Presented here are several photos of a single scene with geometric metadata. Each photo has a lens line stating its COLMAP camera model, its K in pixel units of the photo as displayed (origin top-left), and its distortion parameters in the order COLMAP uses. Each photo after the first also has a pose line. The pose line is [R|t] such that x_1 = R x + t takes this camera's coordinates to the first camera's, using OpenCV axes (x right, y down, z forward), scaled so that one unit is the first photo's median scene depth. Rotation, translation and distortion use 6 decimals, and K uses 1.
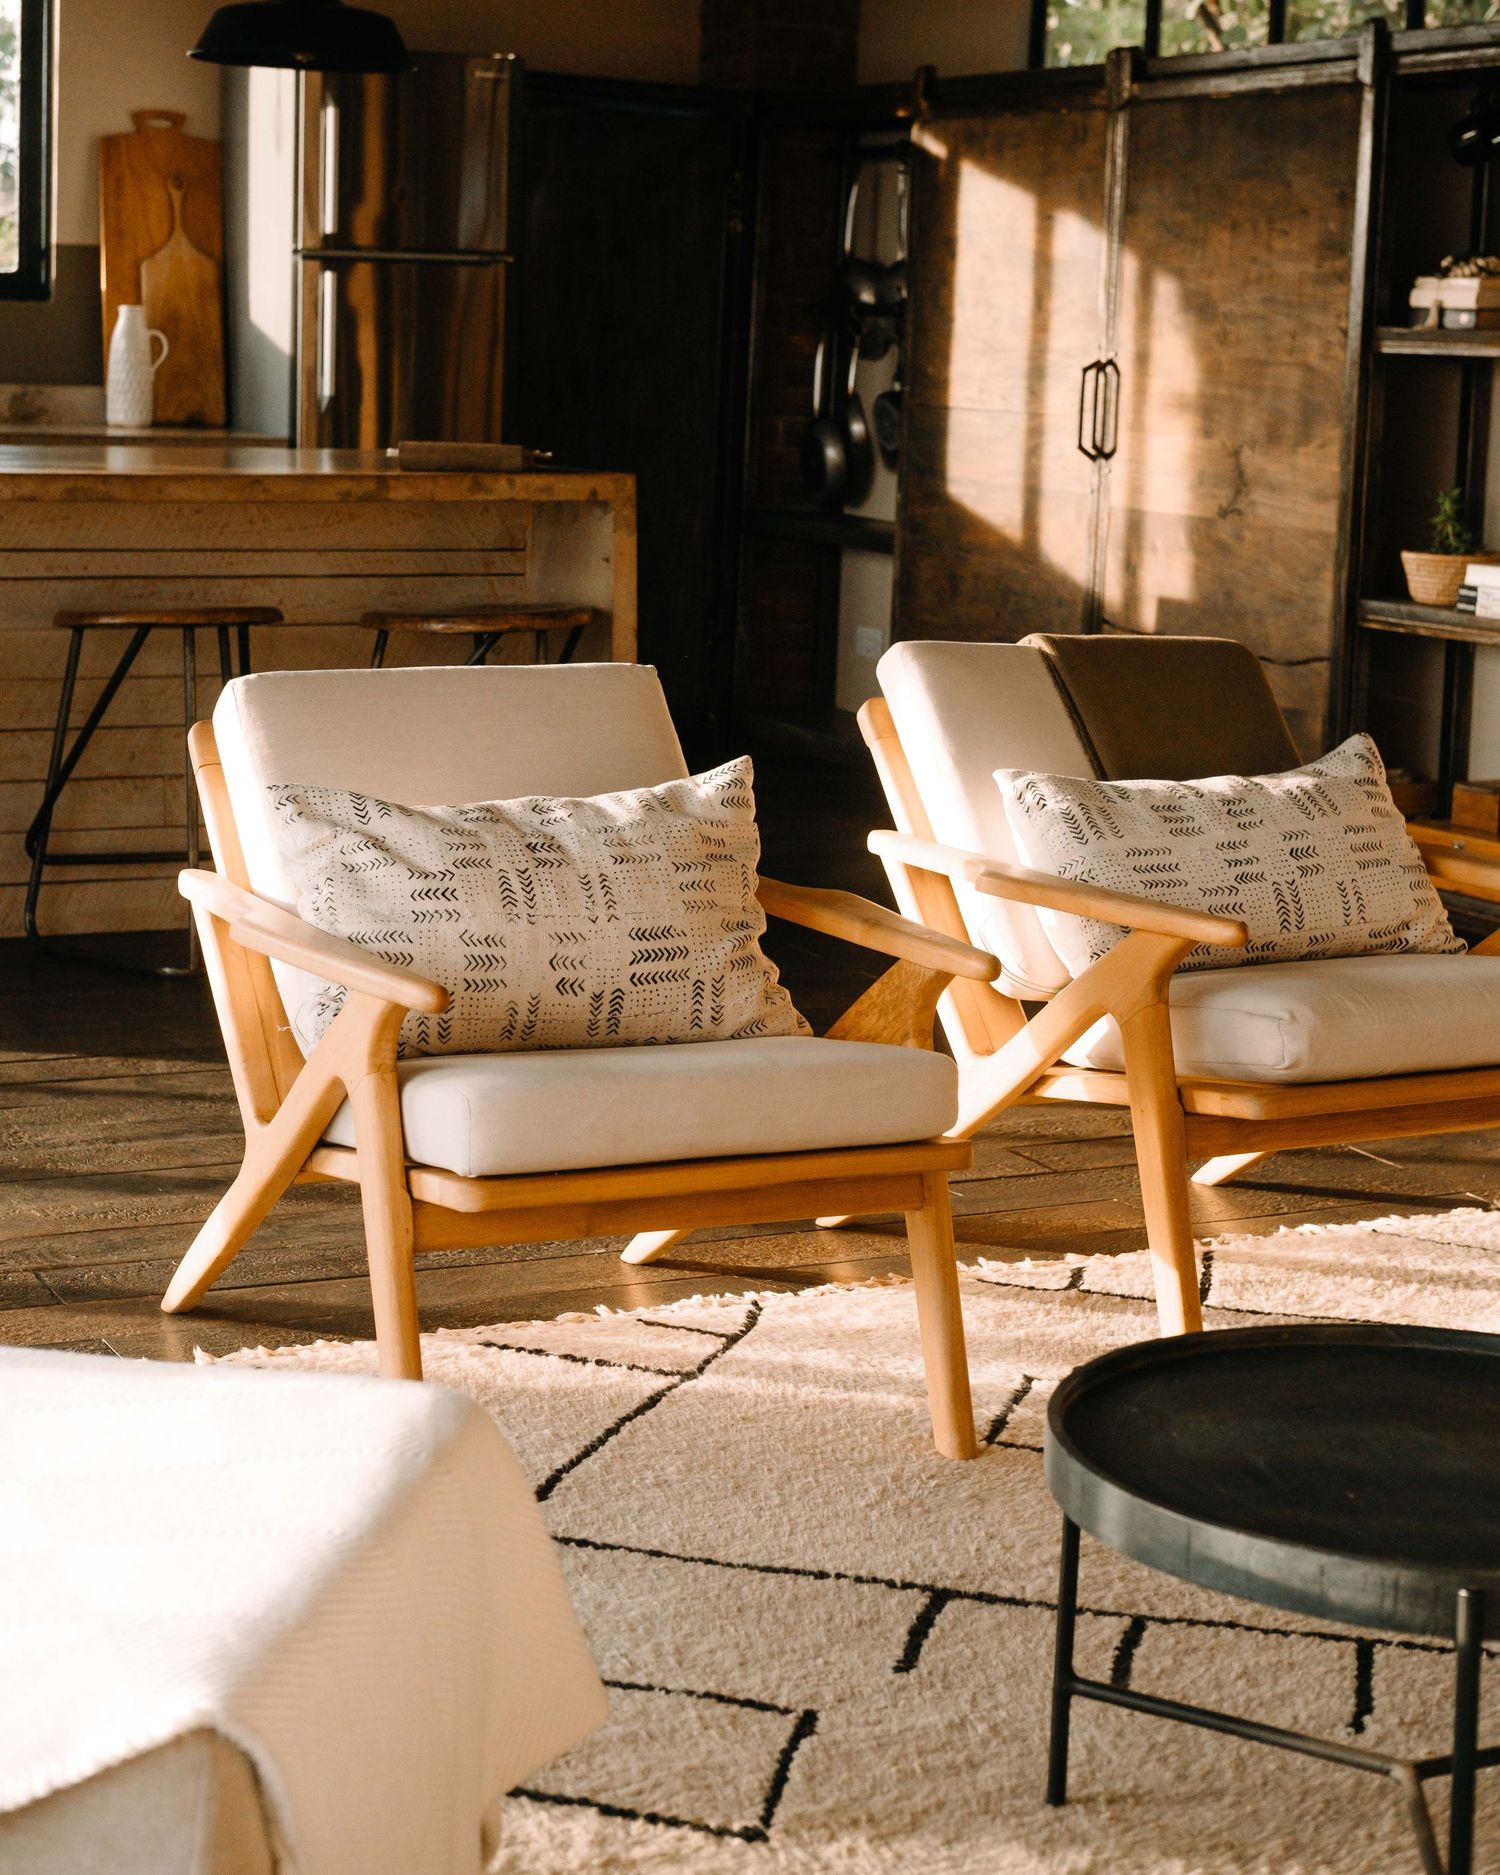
lens RADIAL K [[3393.4, 0, 750.8], [0, 3393.4, 816.3], [0, 0, 1]] dist [-0.009226, 0.000000]
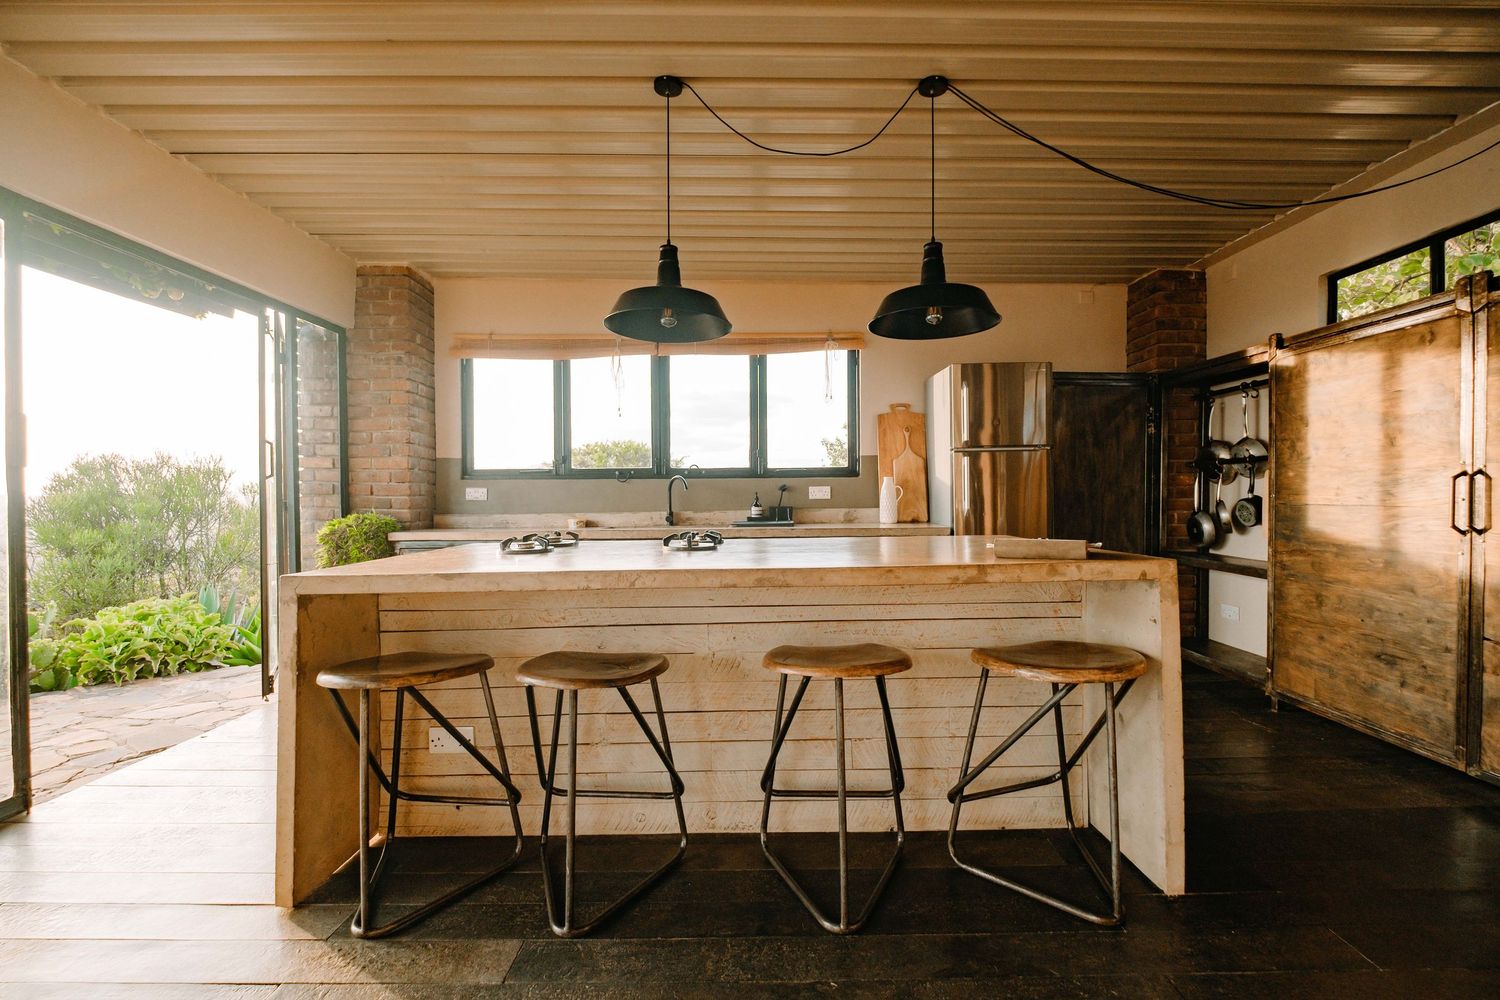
lens RADIAL K [[651.1, 0, 756.6], [0, 651.1, 503.7], [0, 0, 1]] dist [-0.003368, -0.001129]
pose [[0.892493, -0.036655, -0.449570, -0.066232], [-0.023138, 0.991660, -0.126787, -0.085500], [0.450468, 0.123558, 0.884201, 0.682578]]
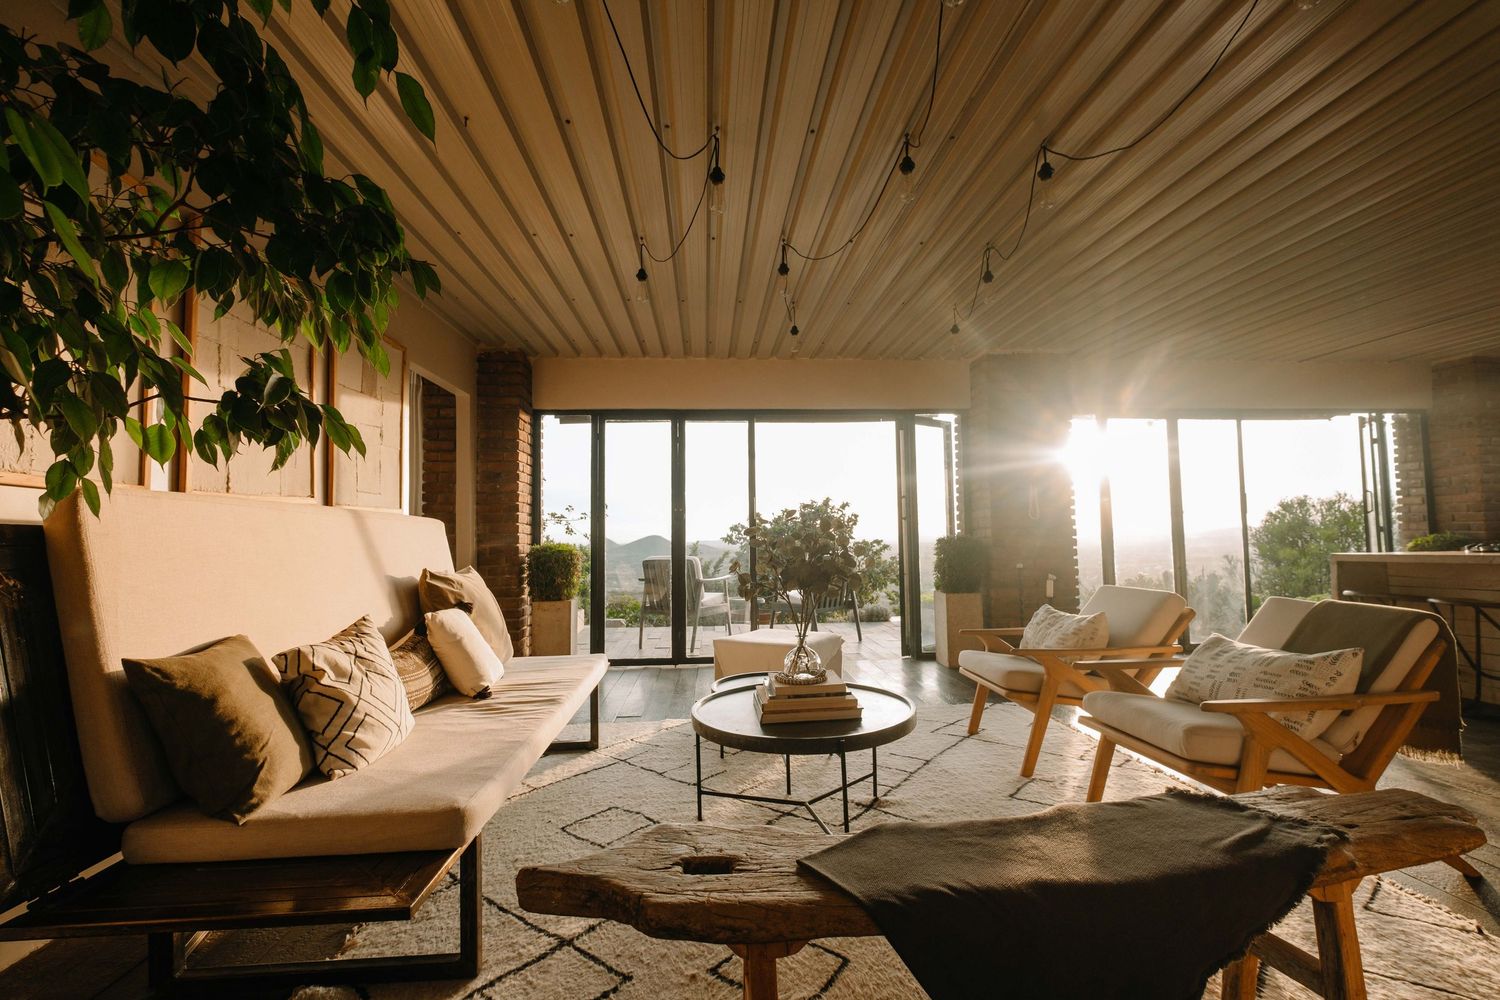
lens RADIAL K [[644.8, 0, 754.2], [0, 644.8, 504.7], [0, 0, 1]] dist [-0.000325, -0.000488]
pose [[-0.390549, -0.078782, -0.917205, 0.511522], [-0.124841, 0.991660, -0.032019, -0.038307], [0.912078, 0.102000, -0.397127, 0.540679]]
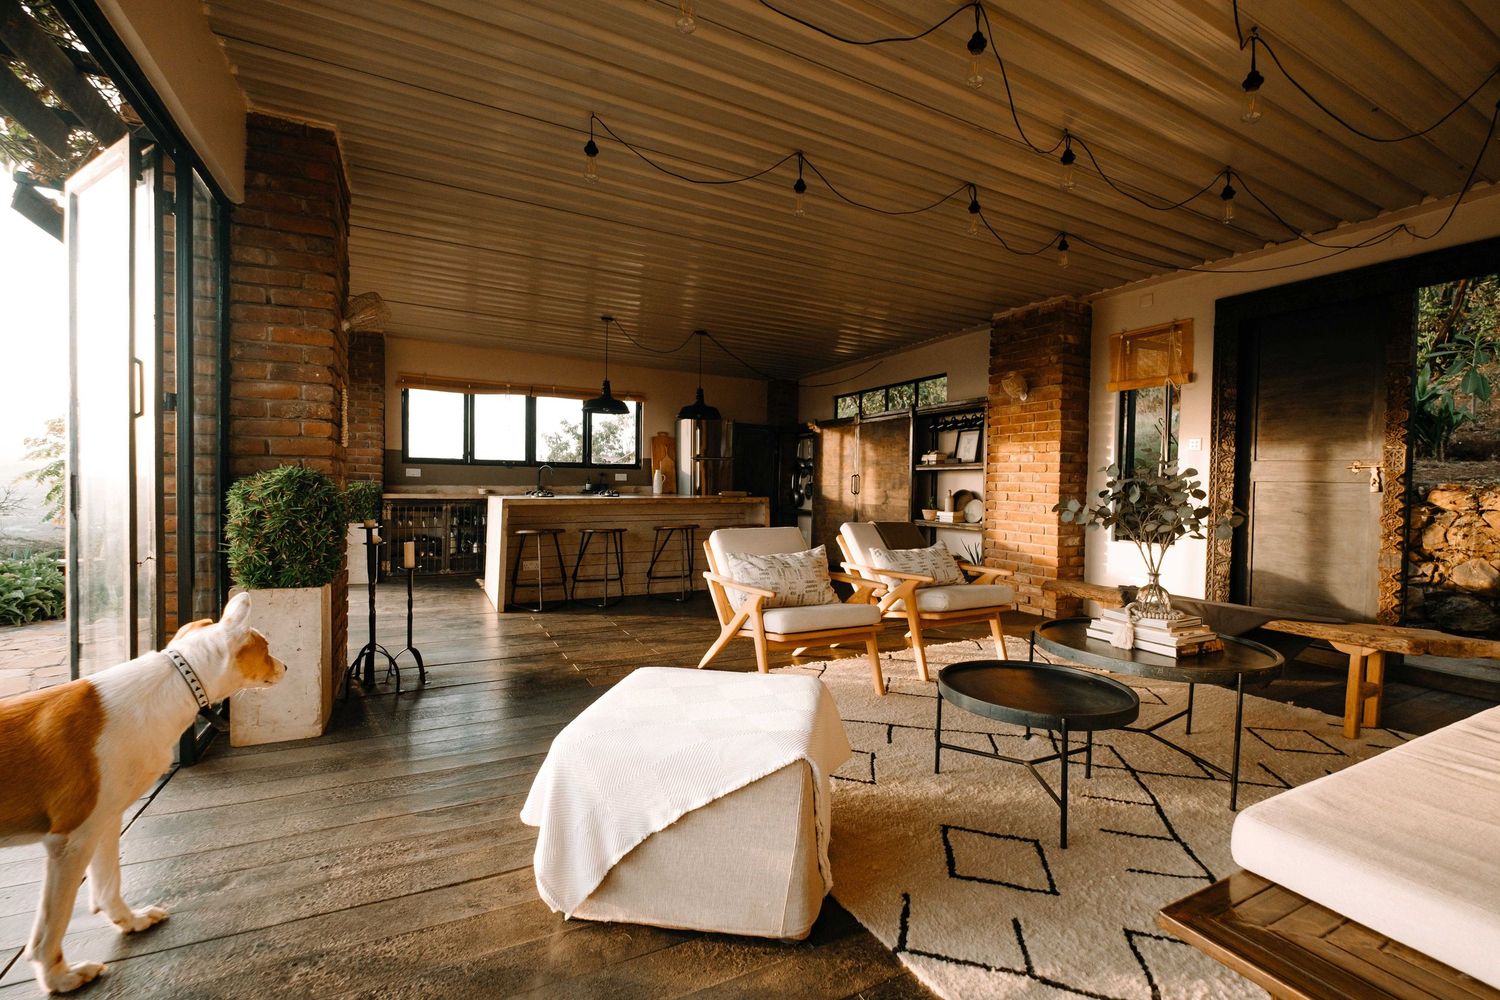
lens RADIAL K [[651.1, 0, 759.2], [0, 651.1, 506.2], [0, 0, 1]] dist [-0.003368, -0.001129]
pose [[0.999654, -0.023123, 0.012522, -0.060336], [0.024346, 0.993806, -0.108426, 0.015040], [-0.009938, 0.108693, 0.994026, 0.056996]]
